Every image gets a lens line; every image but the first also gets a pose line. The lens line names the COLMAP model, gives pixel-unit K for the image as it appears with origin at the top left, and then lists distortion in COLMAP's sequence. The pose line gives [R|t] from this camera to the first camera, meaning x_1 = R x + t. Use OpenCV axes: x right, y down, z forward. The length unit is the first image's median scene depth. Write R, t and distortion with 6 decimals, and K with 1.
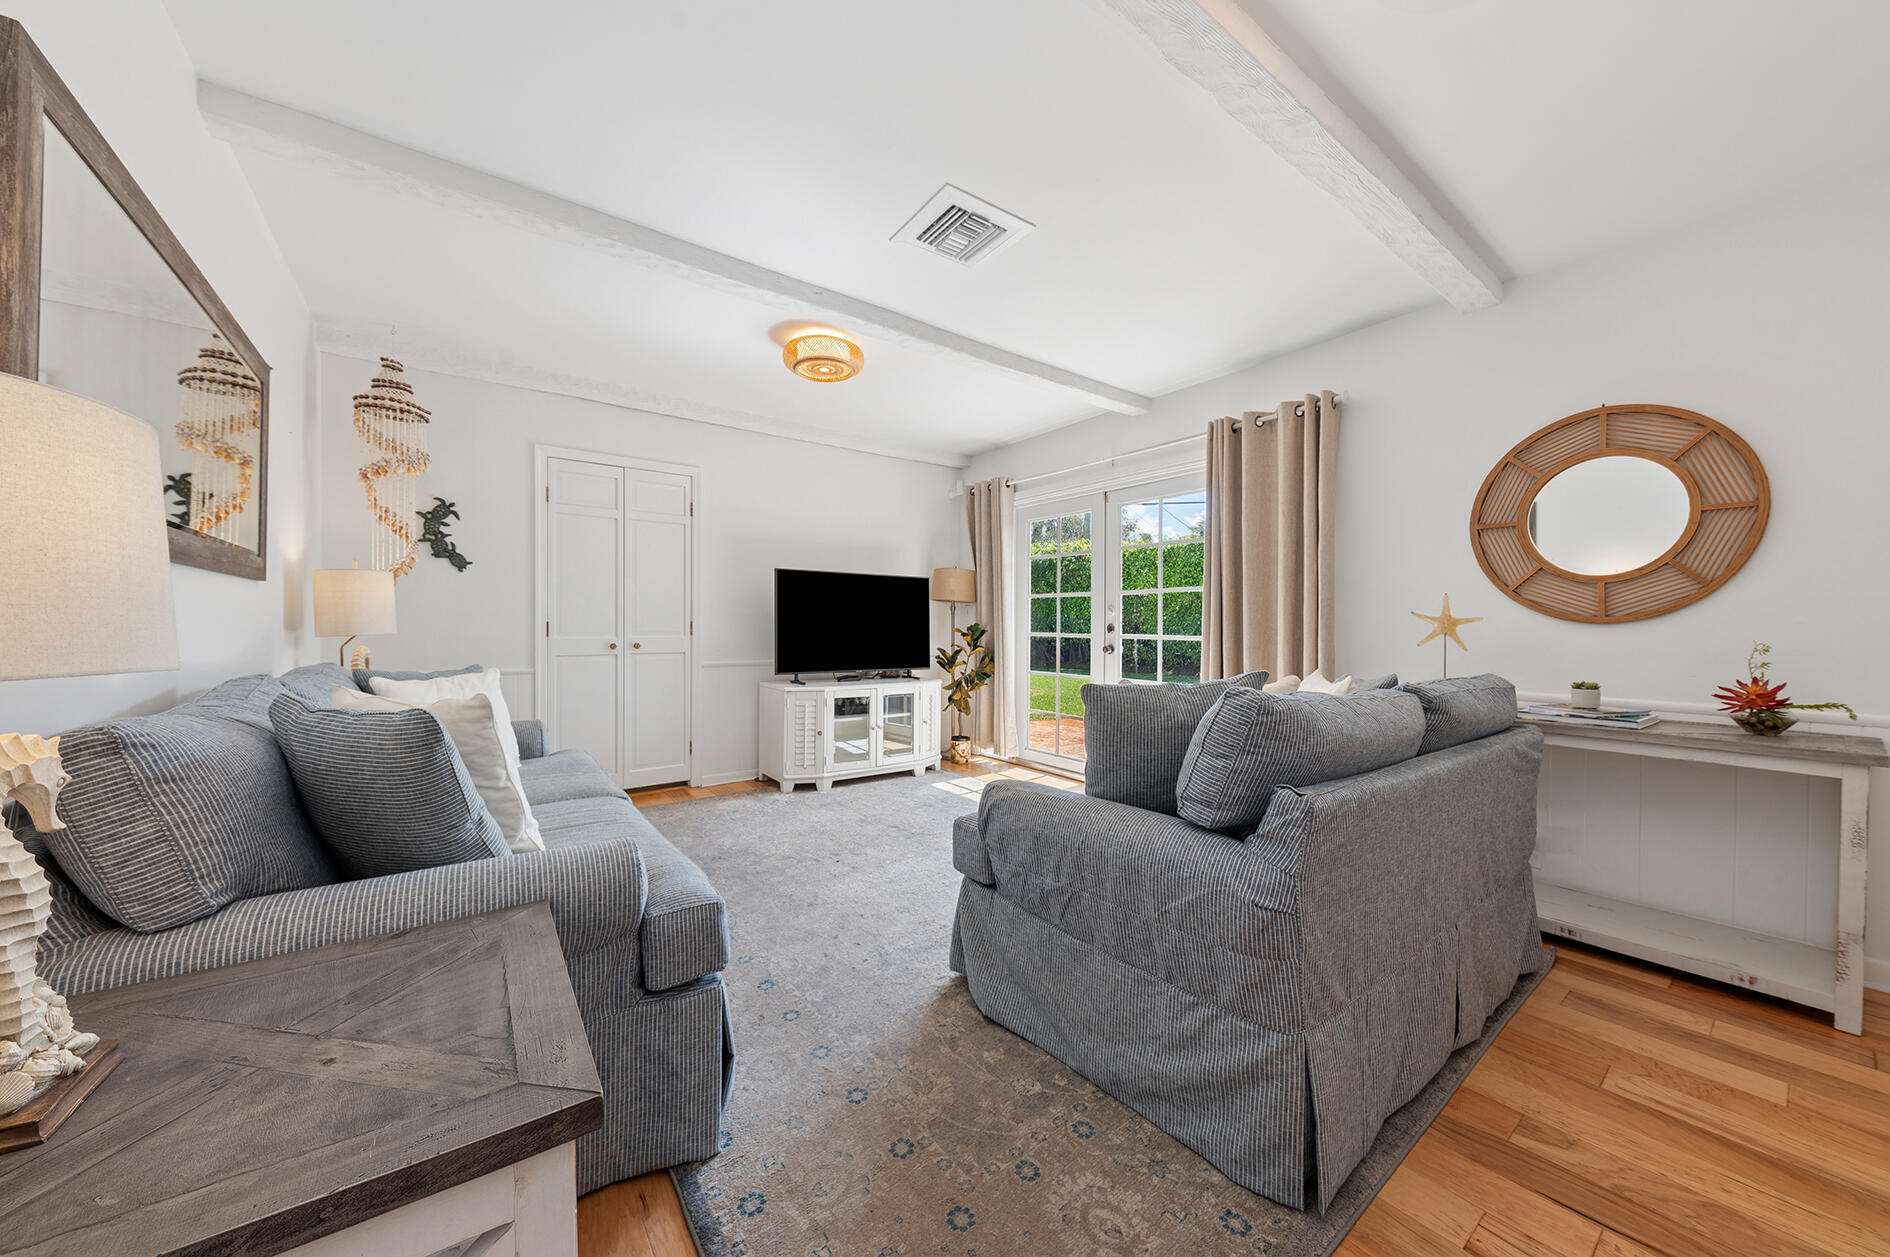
lens RADIAL K [[652.0, 0, 951.5], [0, 652.0, 631.9], [0, 0, 1]] dist [-0.000128, 0.000131]
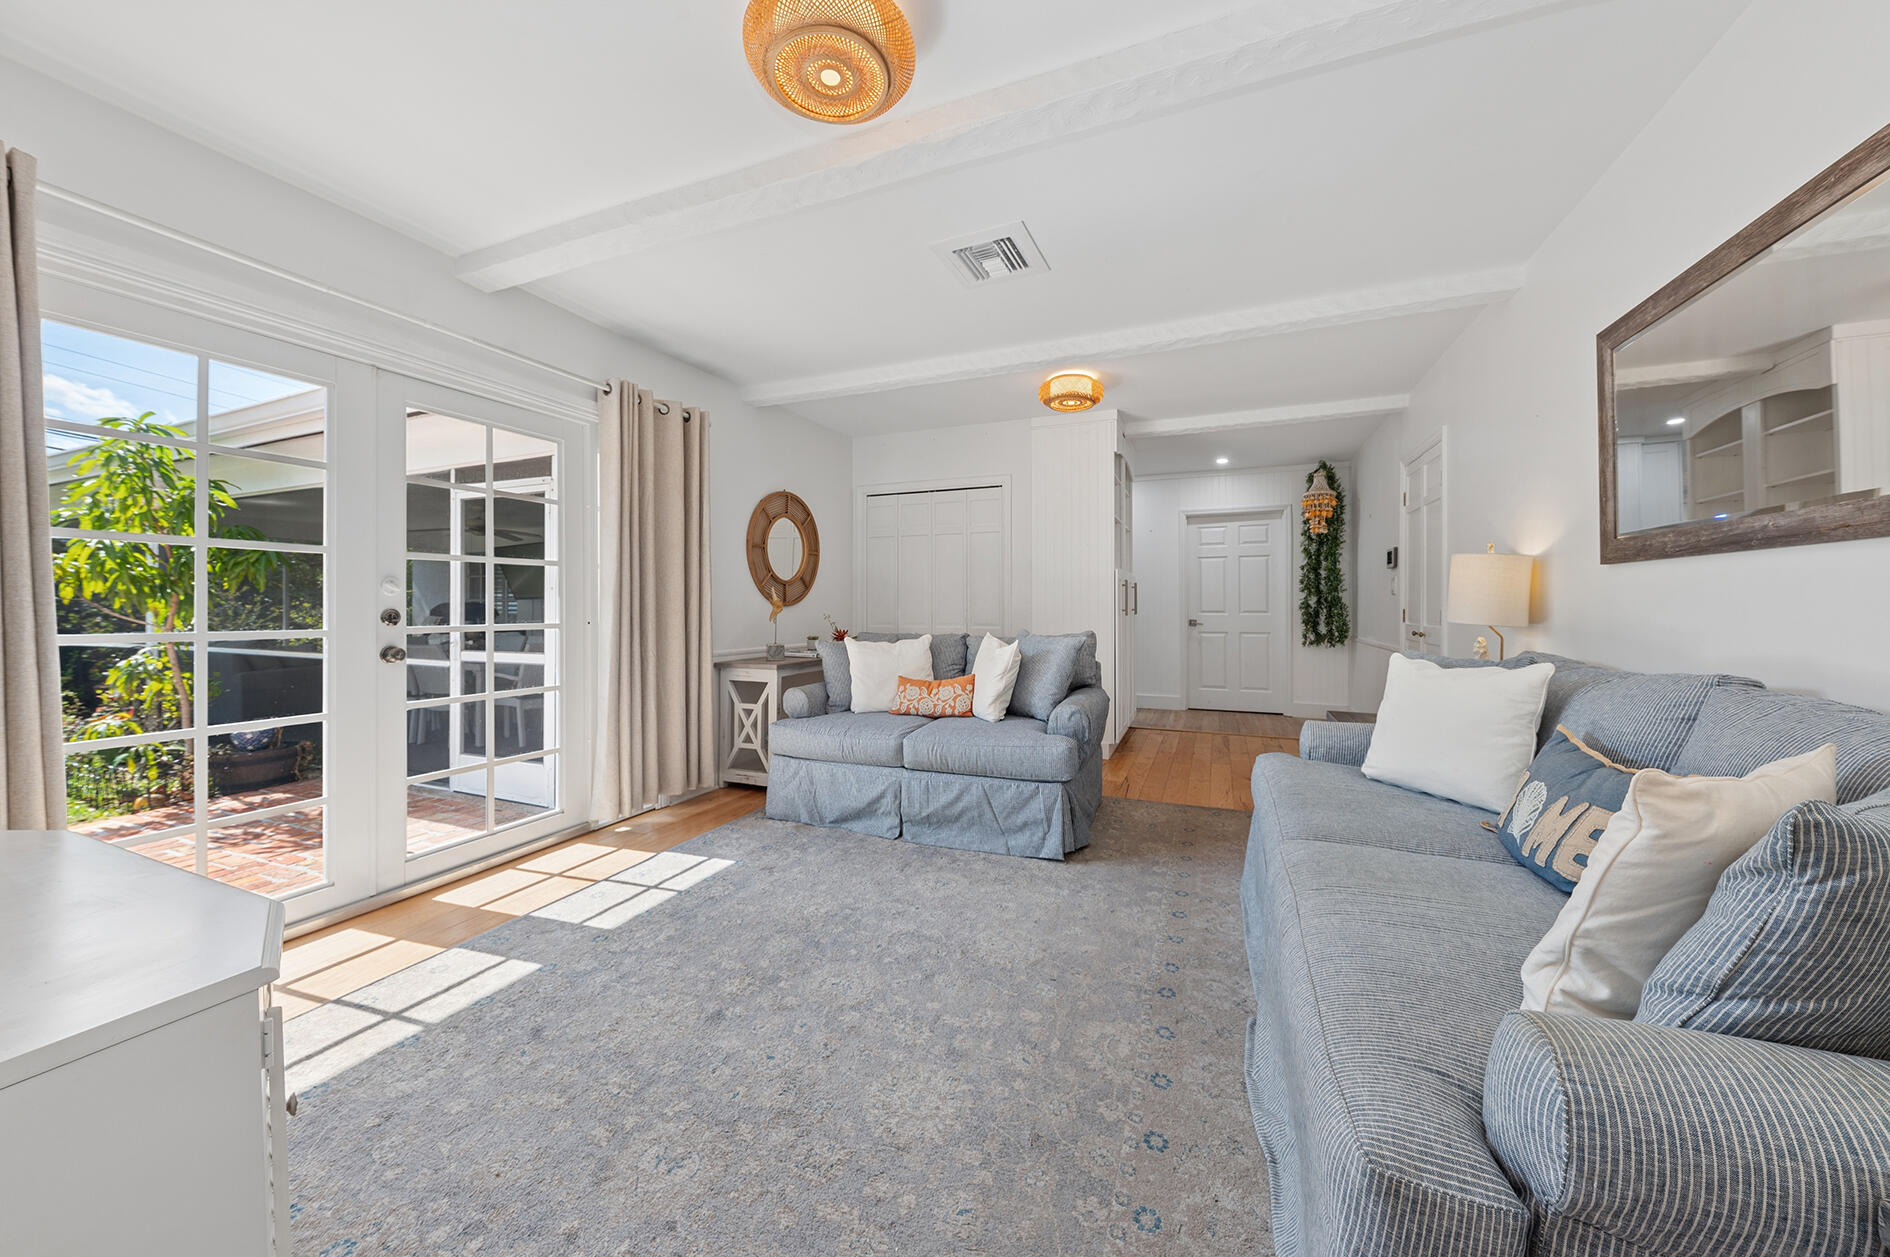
lens RADIAL K [[652.0, 0, 952.1], [0, 652.0, 597.9], [0, 0, 1]] dist [-0.000128, 0.000131]
pose [[-0.517175, 0.004823, 0.855866, -0.771572], [0.007315, 0.999973, -0.001214, -0.026098], [-0.855848, 0.005633, -0.517197, 1.391730]]
